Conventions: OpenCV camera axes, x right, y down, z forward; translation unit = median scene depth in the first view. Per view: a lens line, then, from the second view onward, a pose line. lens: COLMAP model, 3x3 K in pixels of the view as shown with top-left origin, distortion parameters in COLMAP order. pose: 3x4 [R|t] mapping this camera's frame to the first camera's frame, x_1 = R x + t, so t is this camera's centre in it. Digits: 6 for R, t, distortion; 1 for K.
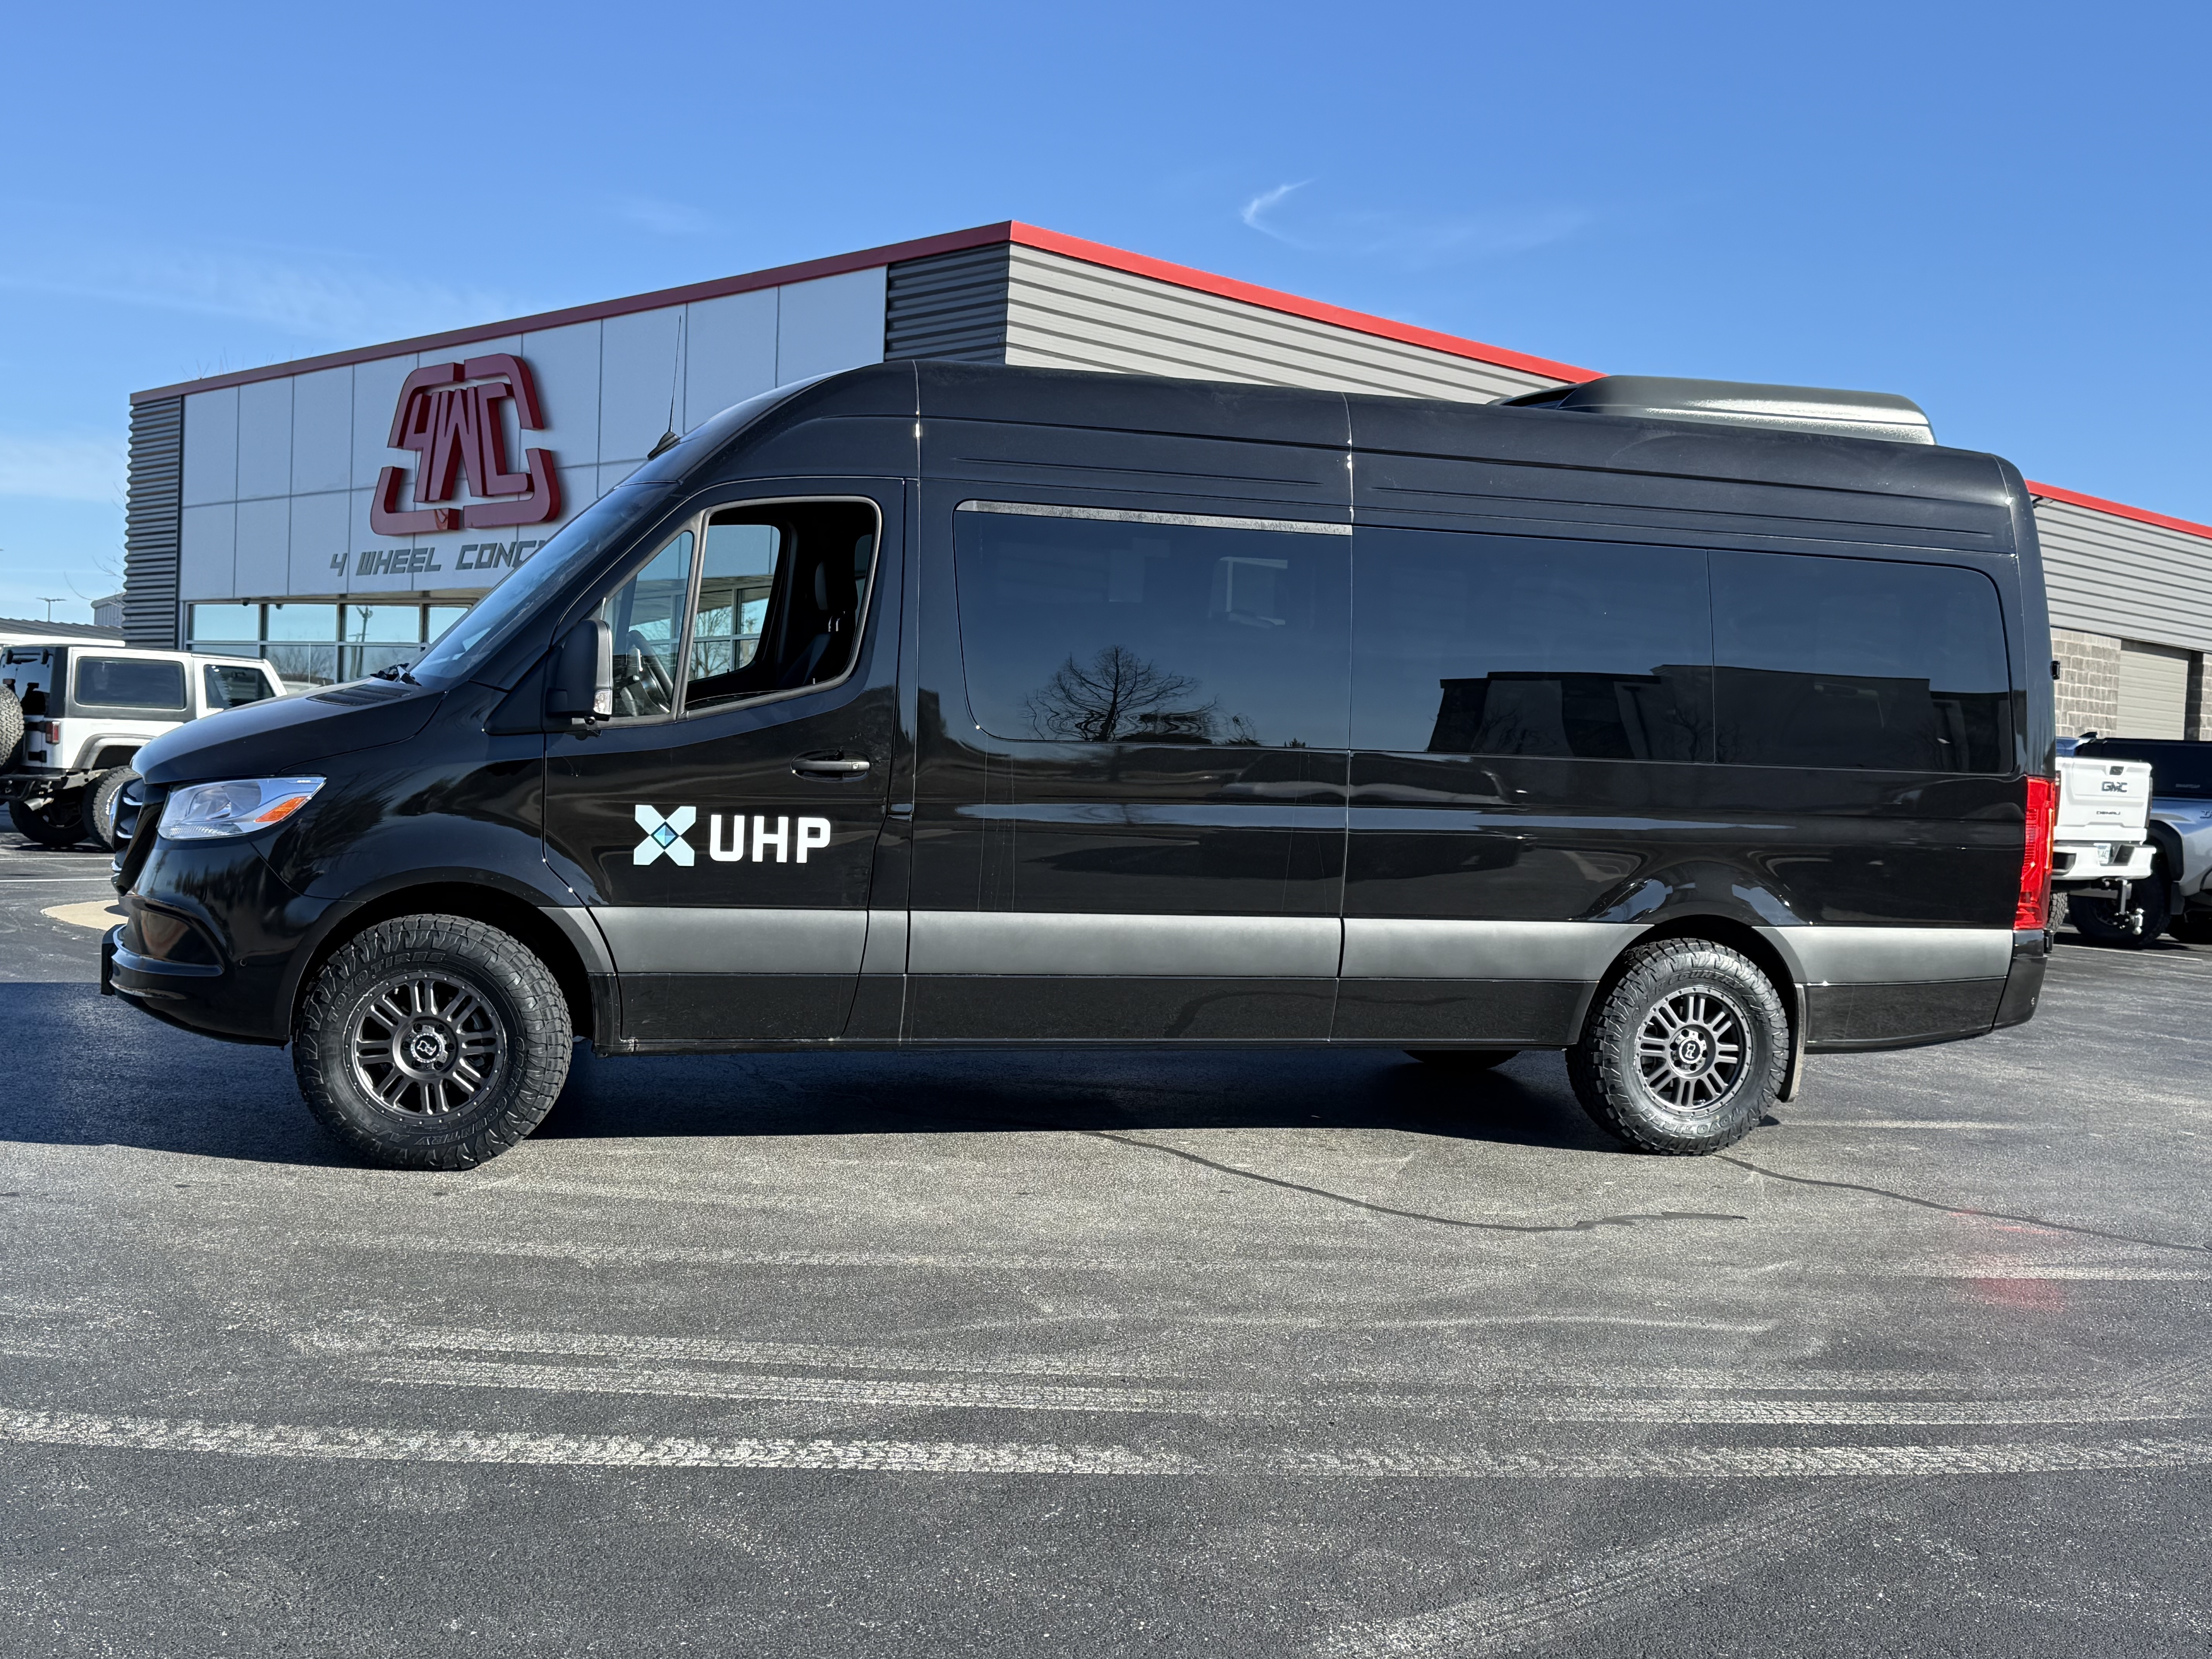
lens RADIAL K [[2373.0, 0, 1106.4], [0, 2373.0, 843.0], [0, 0, 1]] dist [0.070891, -0.016163]
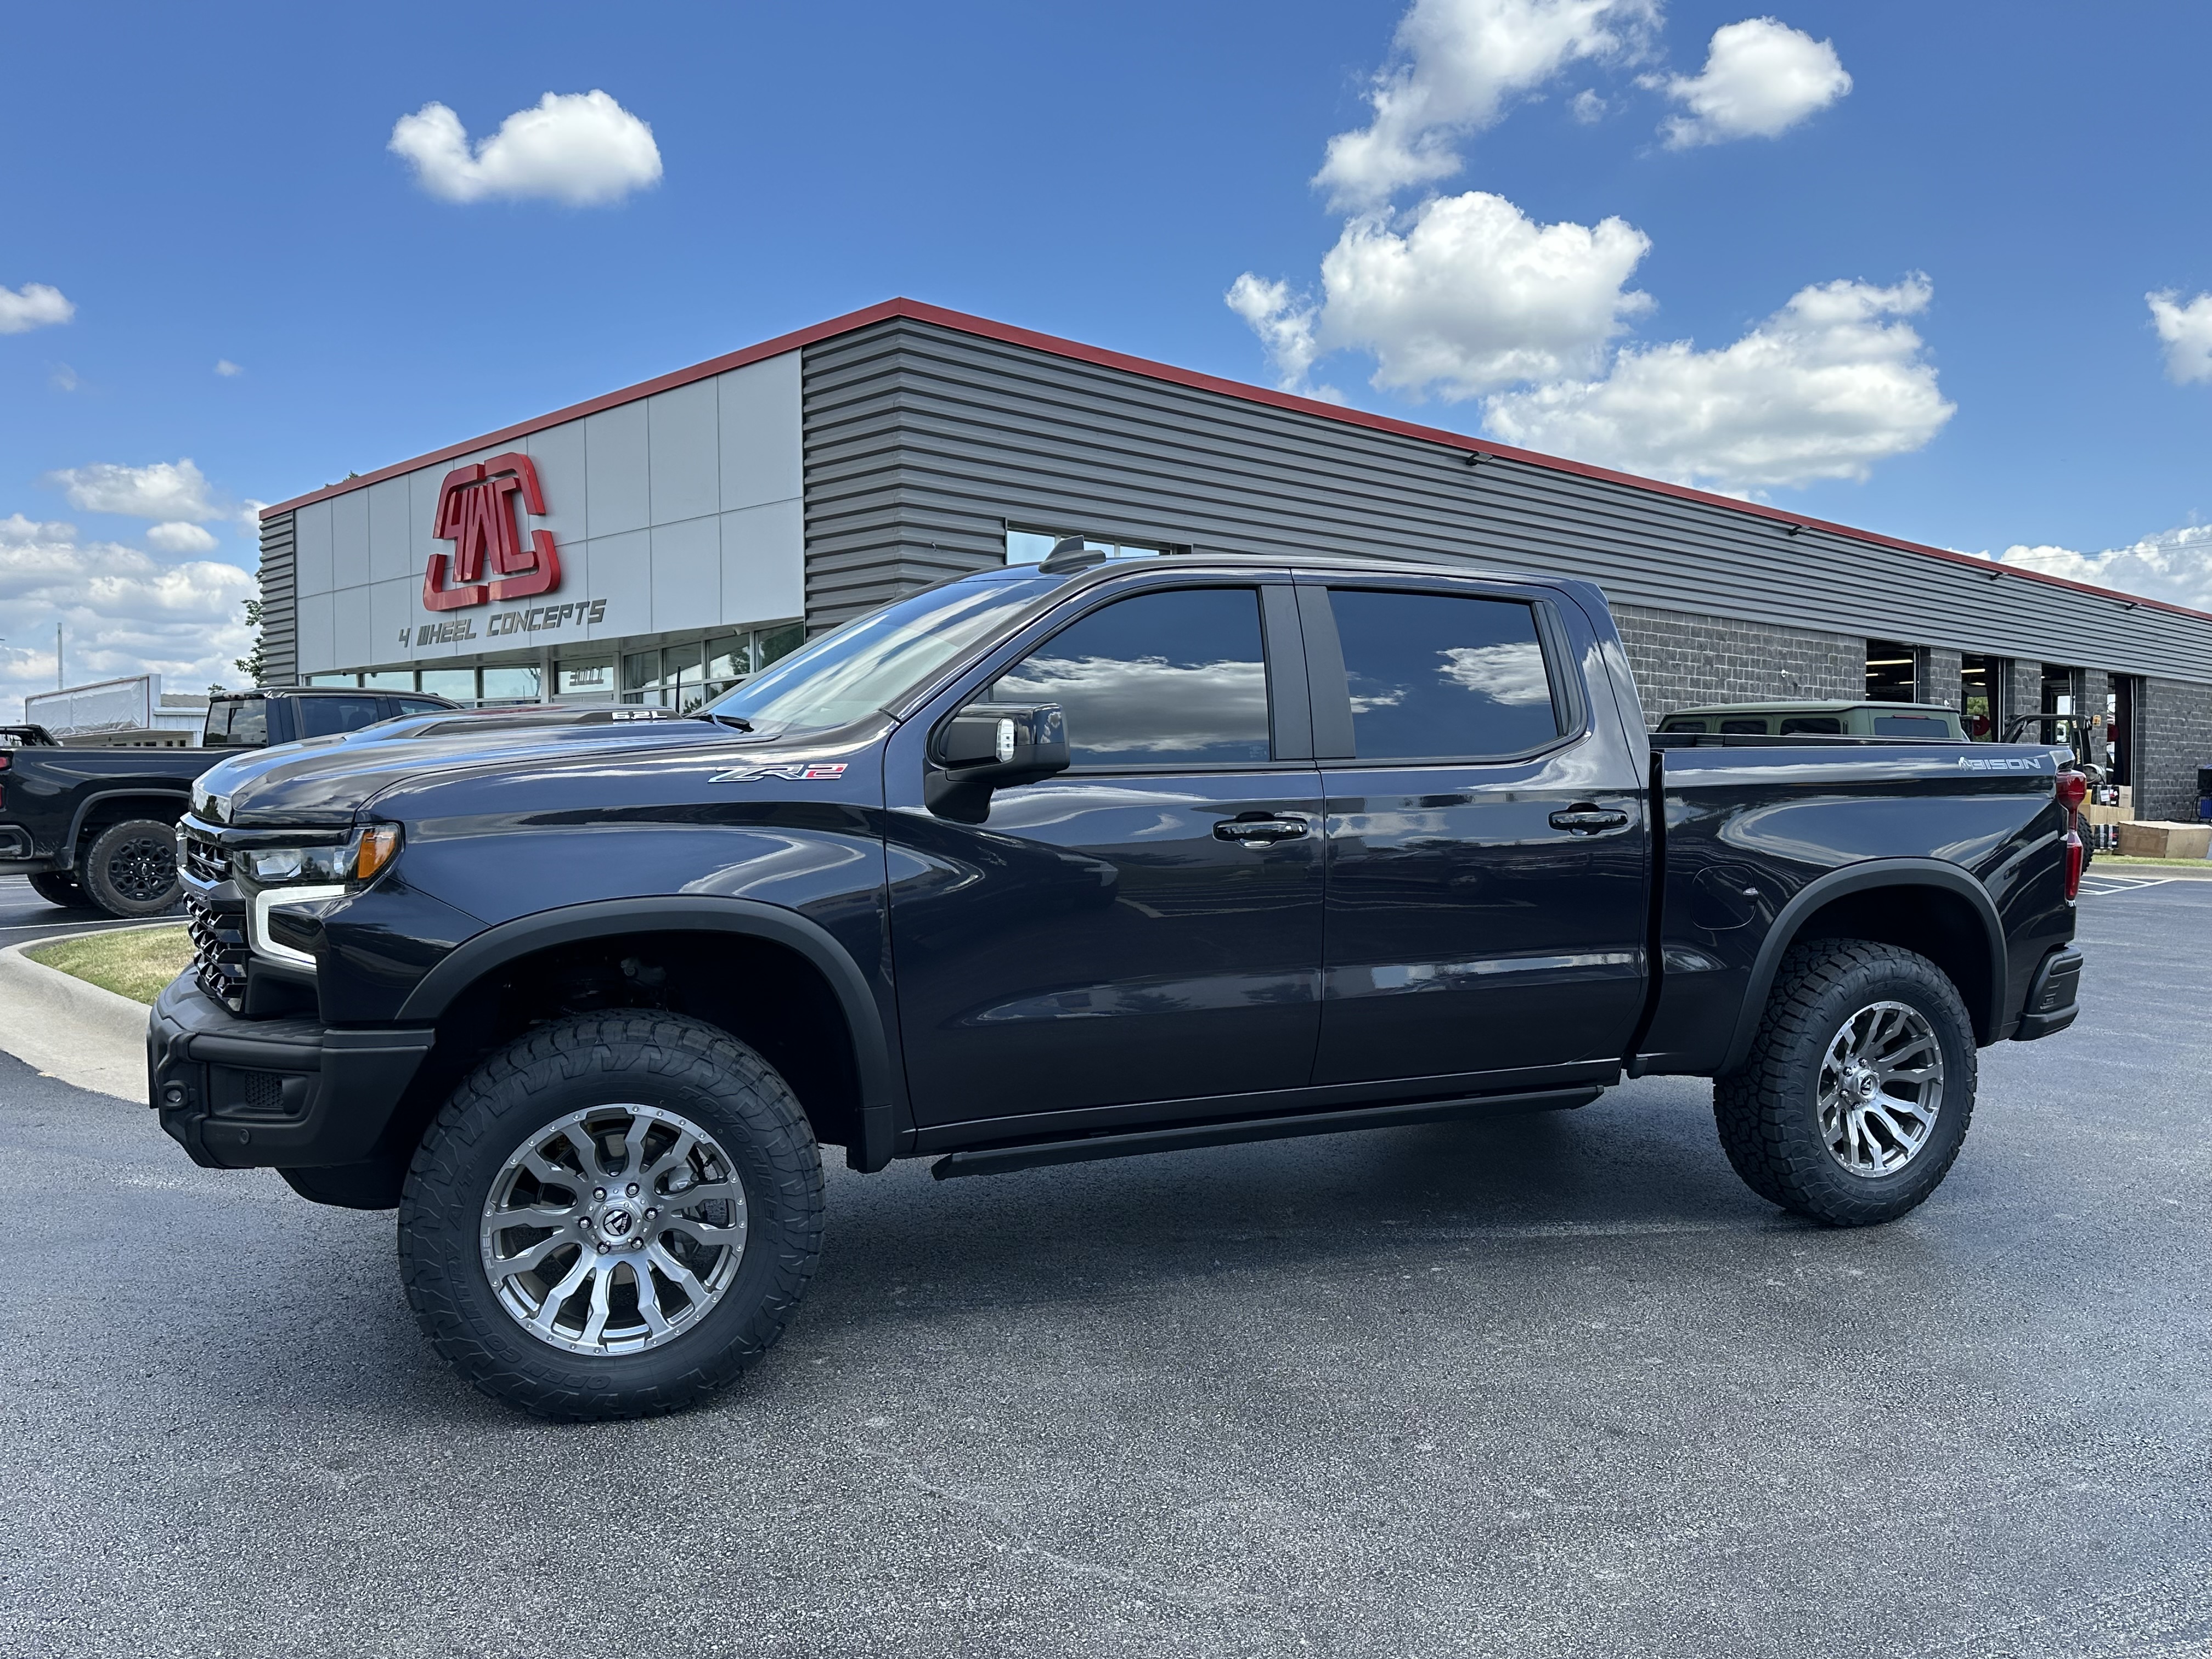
lens RADIAL K [[1694.1, 0, 1094.7], [0, 1694.1, 815.4], [0, 0, 1]] dist [0.058009, -0.079136]
pose [[0.999080, -0.042059, -0.008340, 0.037047], [0.042009, 0.999099, -0.006078, -0.007187], [0.008589, 0.005722, 0.999947, 0.154841]]
